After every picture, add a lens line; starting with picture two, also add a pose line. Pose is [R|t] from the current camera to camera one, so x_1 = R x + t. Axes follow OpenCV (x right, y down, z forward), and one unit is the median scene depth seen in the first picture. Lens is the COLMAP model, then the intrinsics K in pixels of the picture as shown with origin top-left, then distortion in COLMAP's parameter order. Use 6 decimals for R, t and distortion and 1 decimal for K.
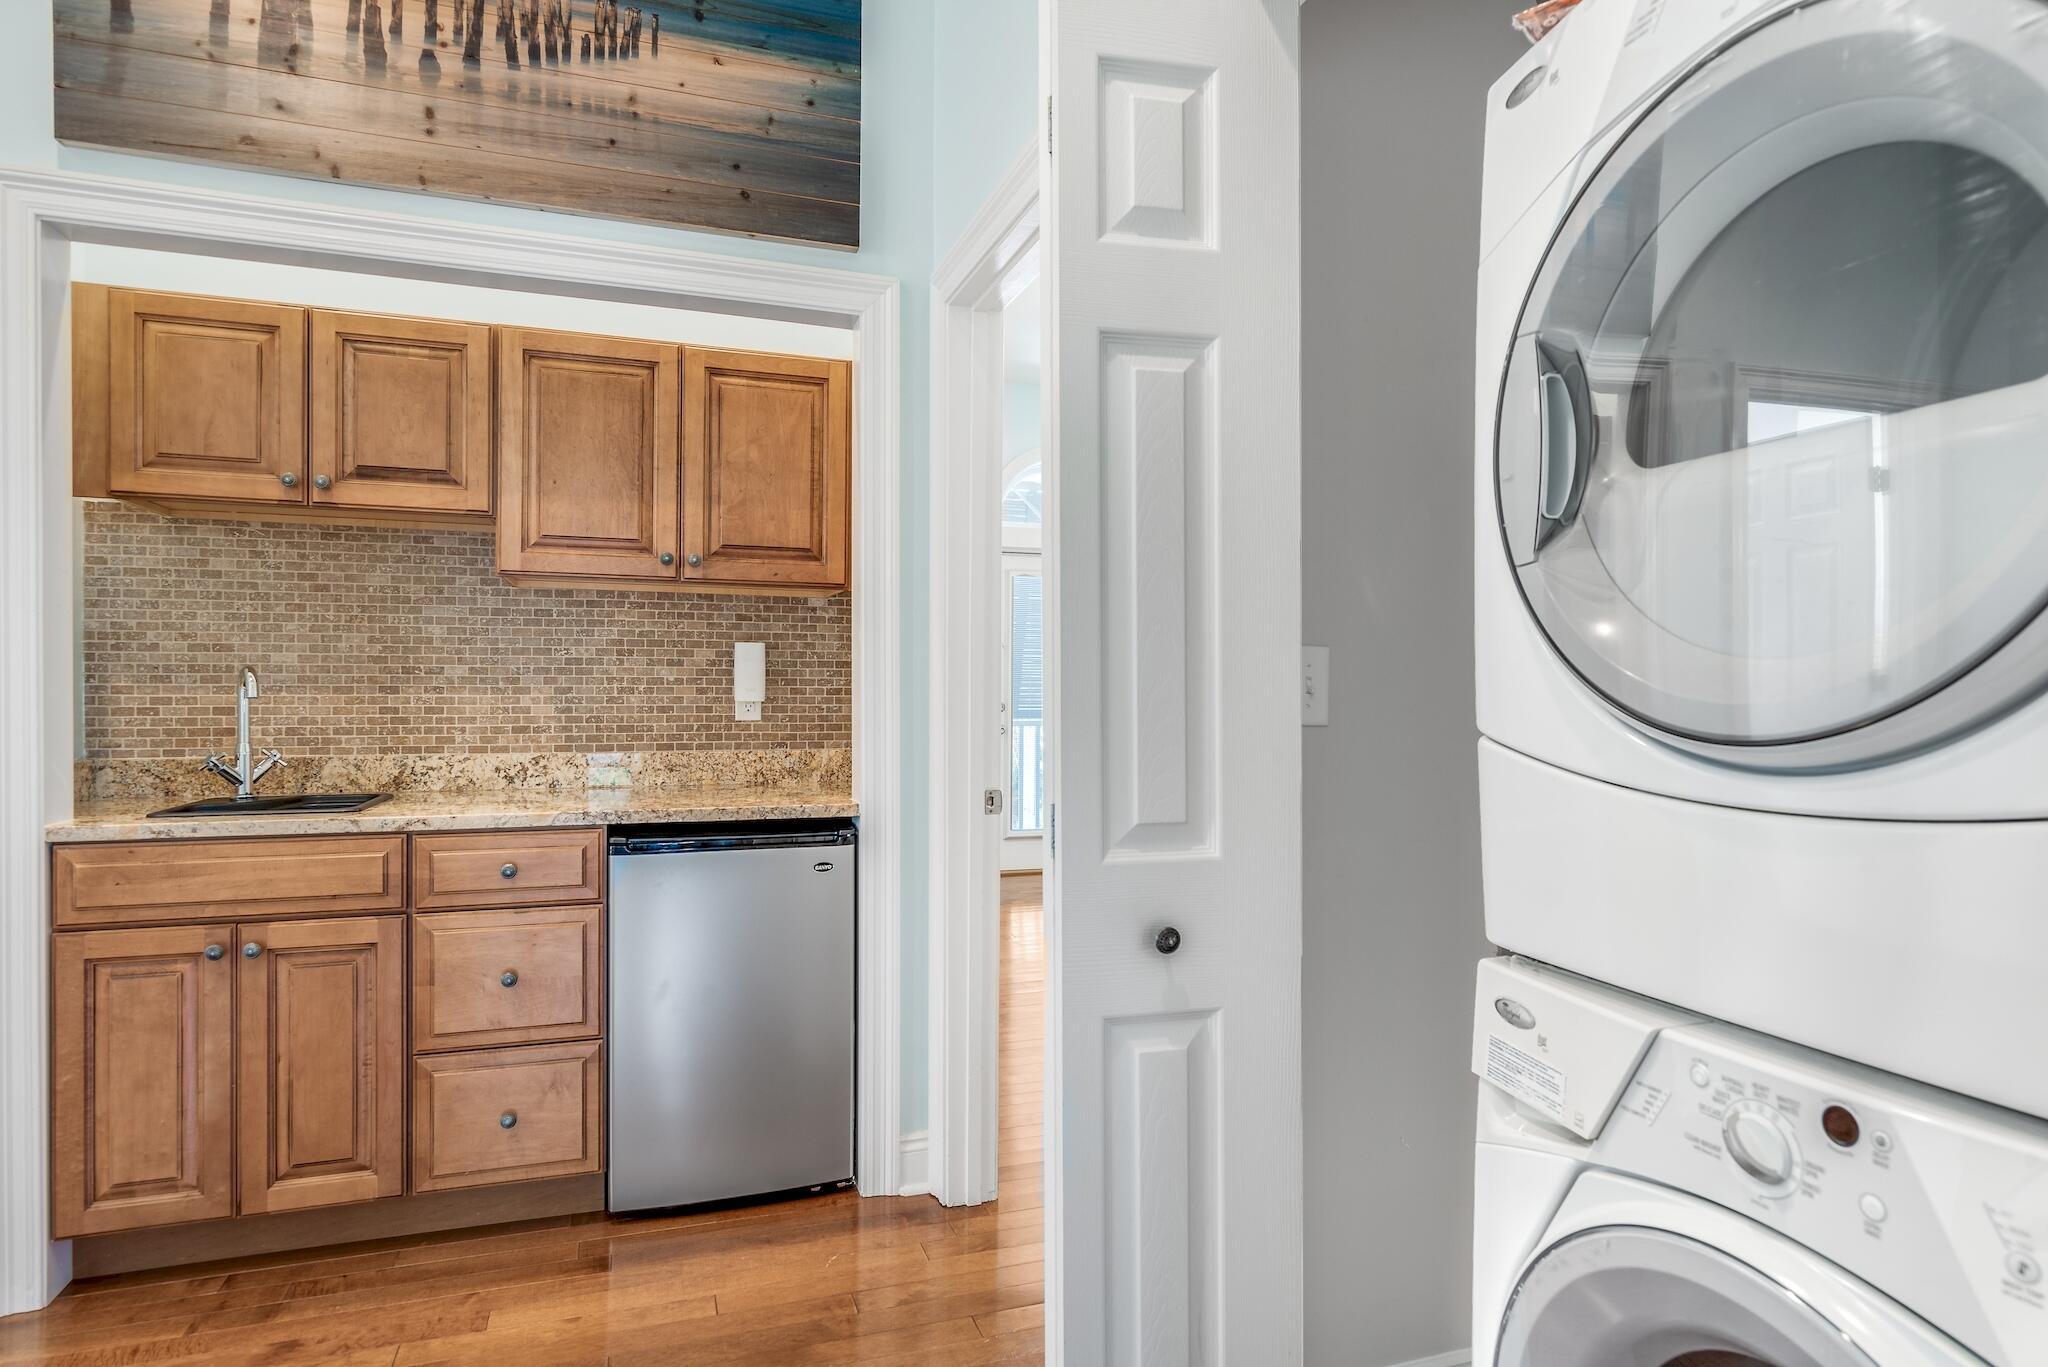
lens RADIAL K [[1160.0, 0, 1028.1], [0, 1160.0, 695.1], [0, 0, 1]] dist [0.001726, 0.000851]
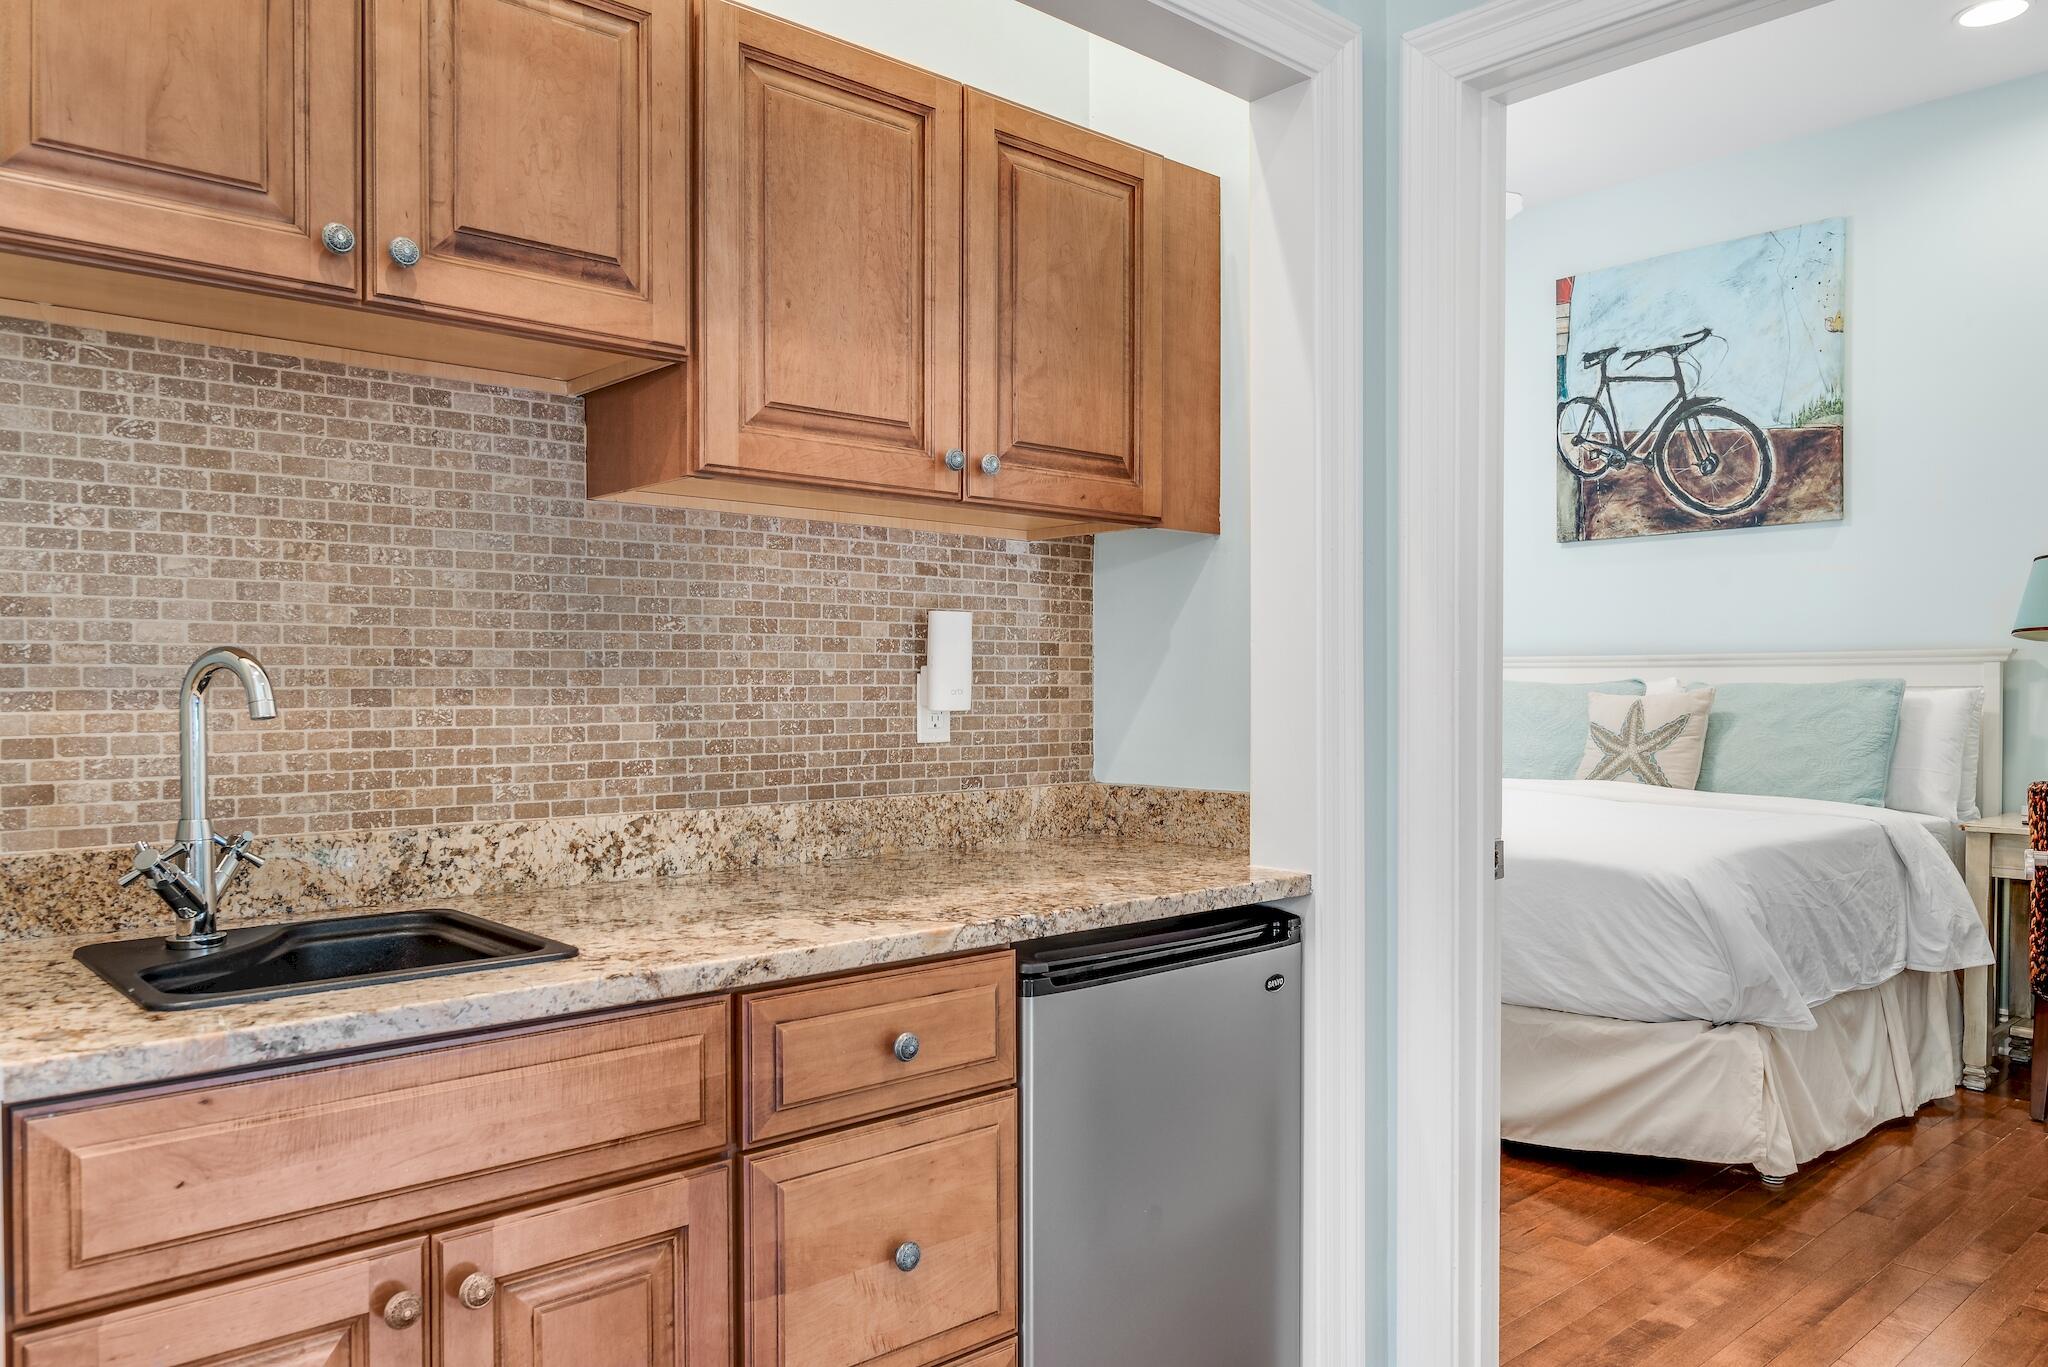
lens RADIAL K [[1475.2, 0, 1024.5], [0, 1475.2, 704.6], [0, 0, 1]] dist [0.007147, -0.001797]
pose [[0.916968, -0.012131, 0.398777, -0.564208], [0.008906, 0.999911, 0.009939, -0.005360], [-0.398862, -0.005562, 0.916994, 0.324329]]
